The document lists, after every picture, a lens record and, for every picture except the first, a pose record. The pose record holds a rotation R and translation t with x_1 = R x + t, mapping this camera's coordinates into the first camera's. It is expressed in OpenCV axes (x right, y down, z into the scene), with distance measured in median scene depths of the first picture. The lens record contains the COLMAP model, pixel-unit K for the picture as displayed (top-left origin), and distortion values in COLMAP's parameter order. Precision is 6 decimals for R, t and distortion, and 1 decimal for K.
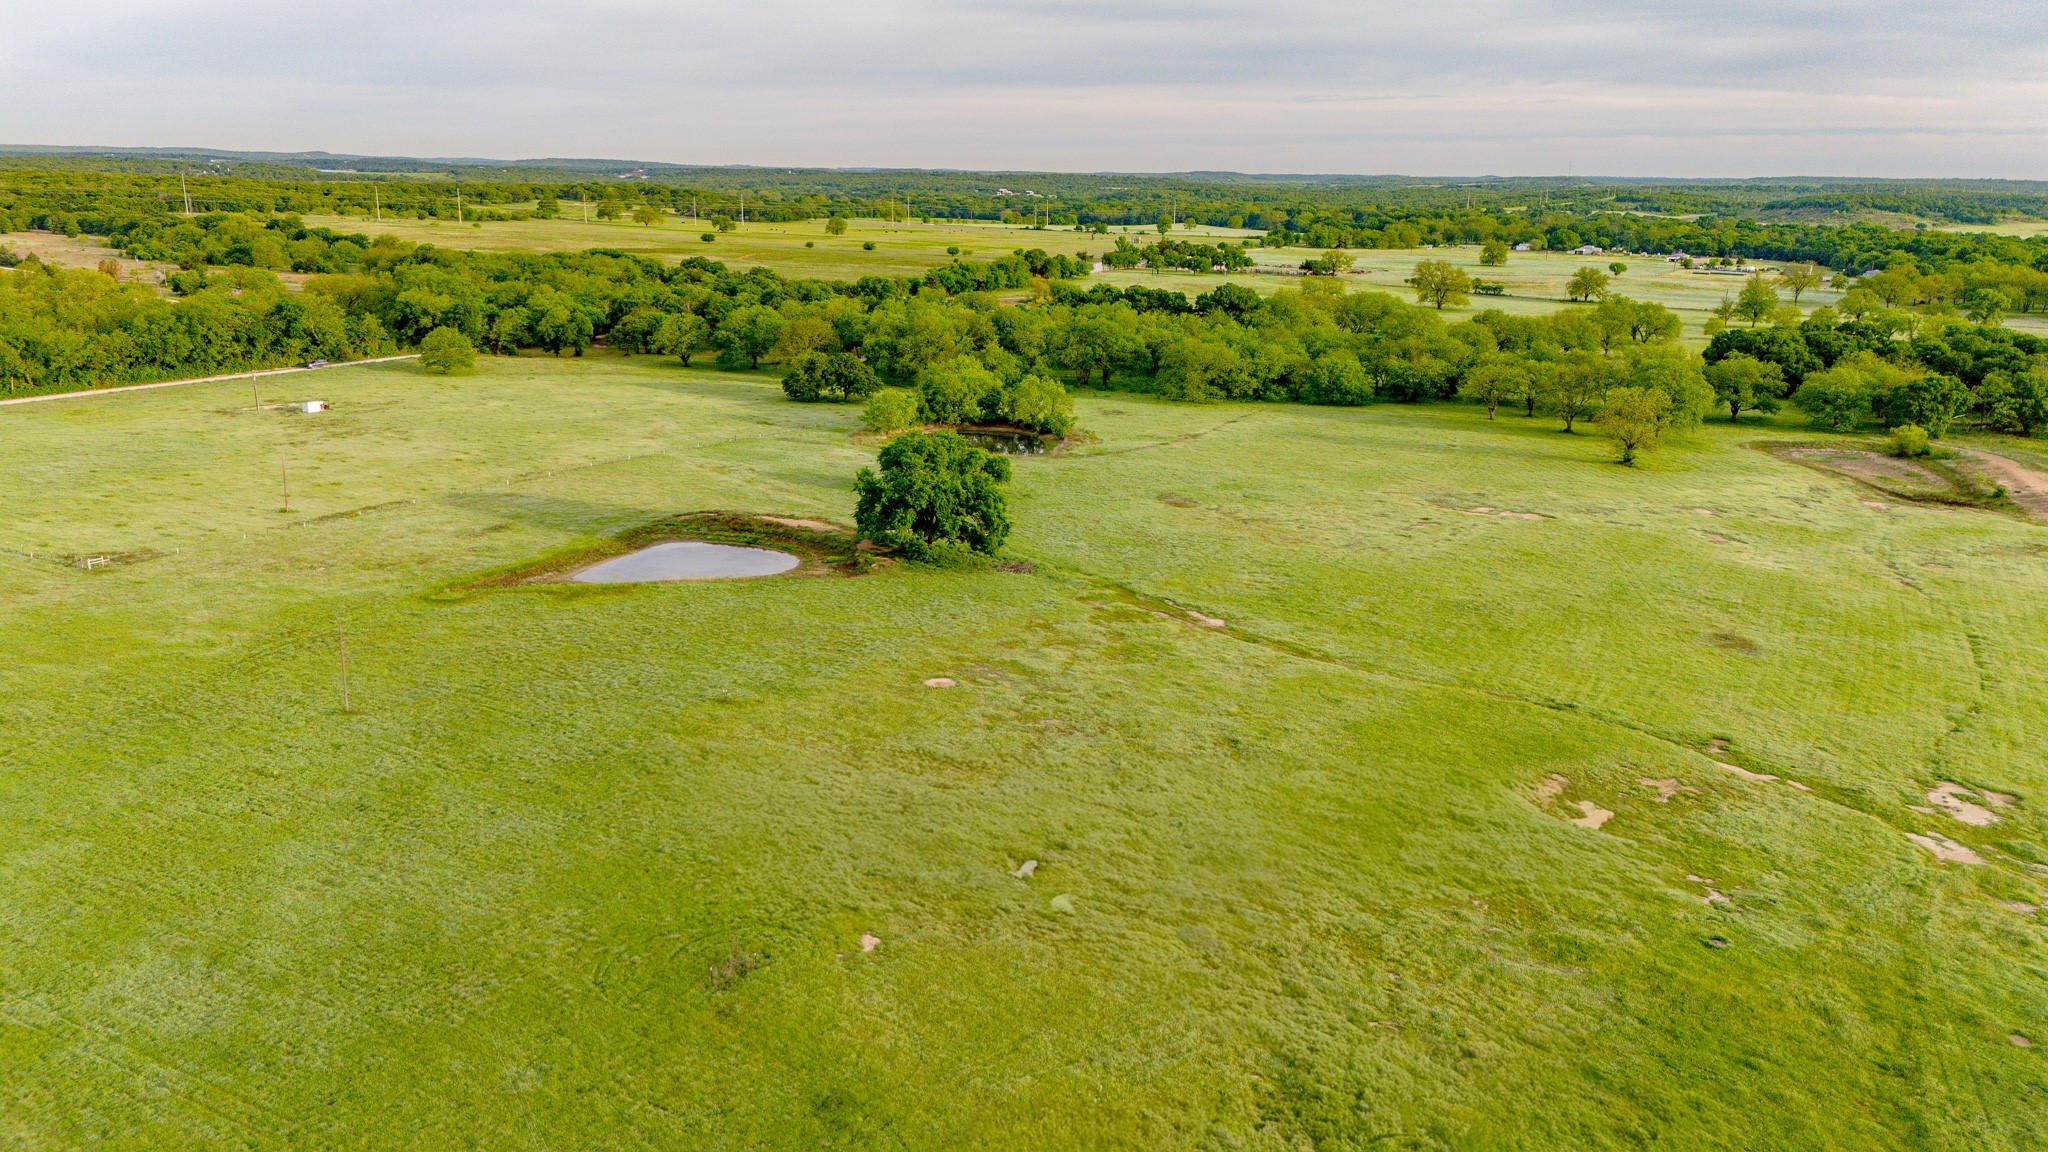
lens RADIAL K [[1597.3, 0, 1035.6], [0, 1597.3, 537.8], [0, 0, 1]] dist [0.133941, -0.211310]
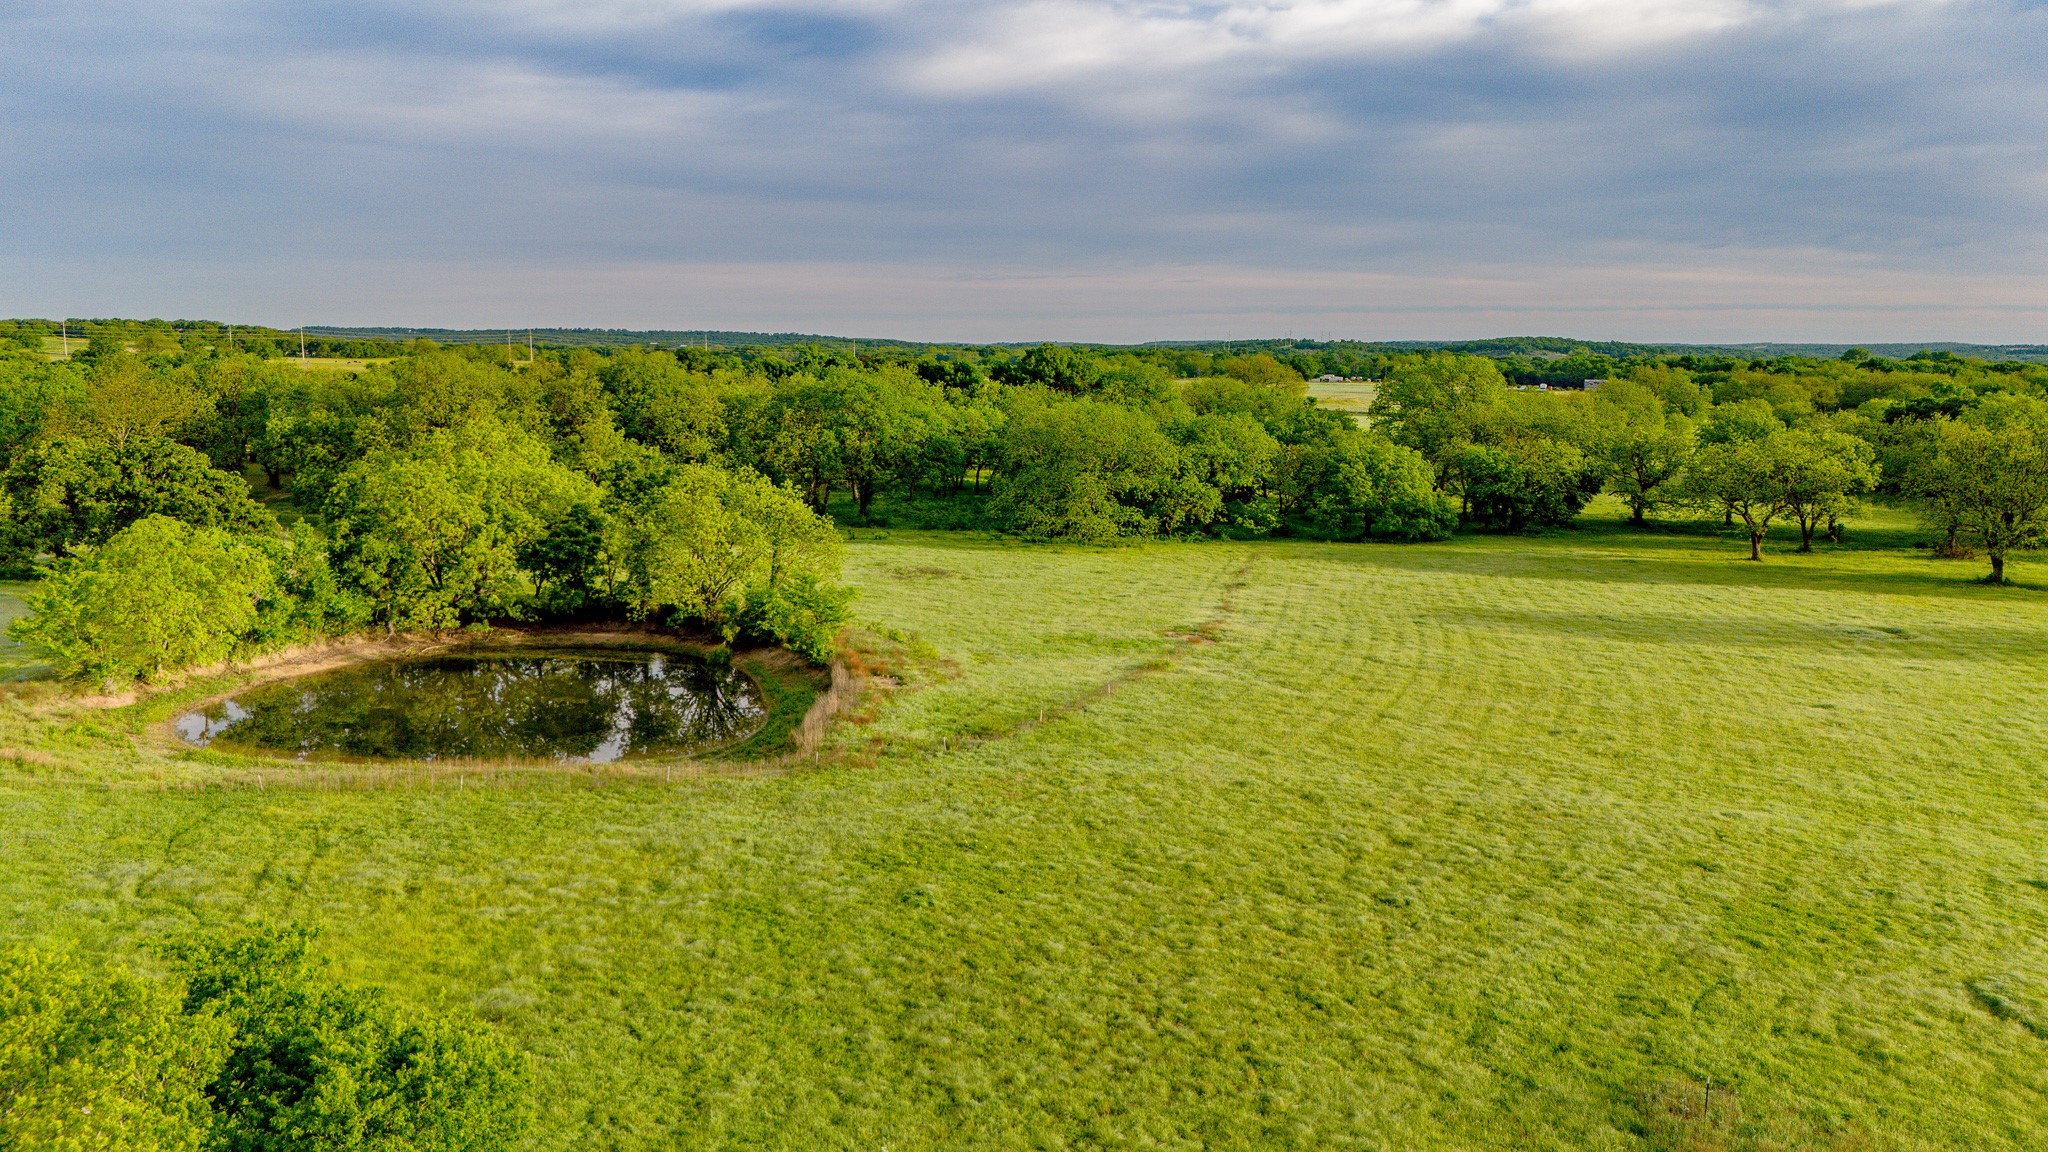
lens RADIAL K [[1597.3, 0, 1035.6], [0, 1597.3, 537.8], [0, 0, 1]] dist [0.133941, -0.211310]
pose [[0.978183, -0.032252, 0.205227, -0.002868], [0.053476, 0.993677, -0.098723, -0.047612], [-0.200746, 0.107544, 0.973722, 0.619830]]
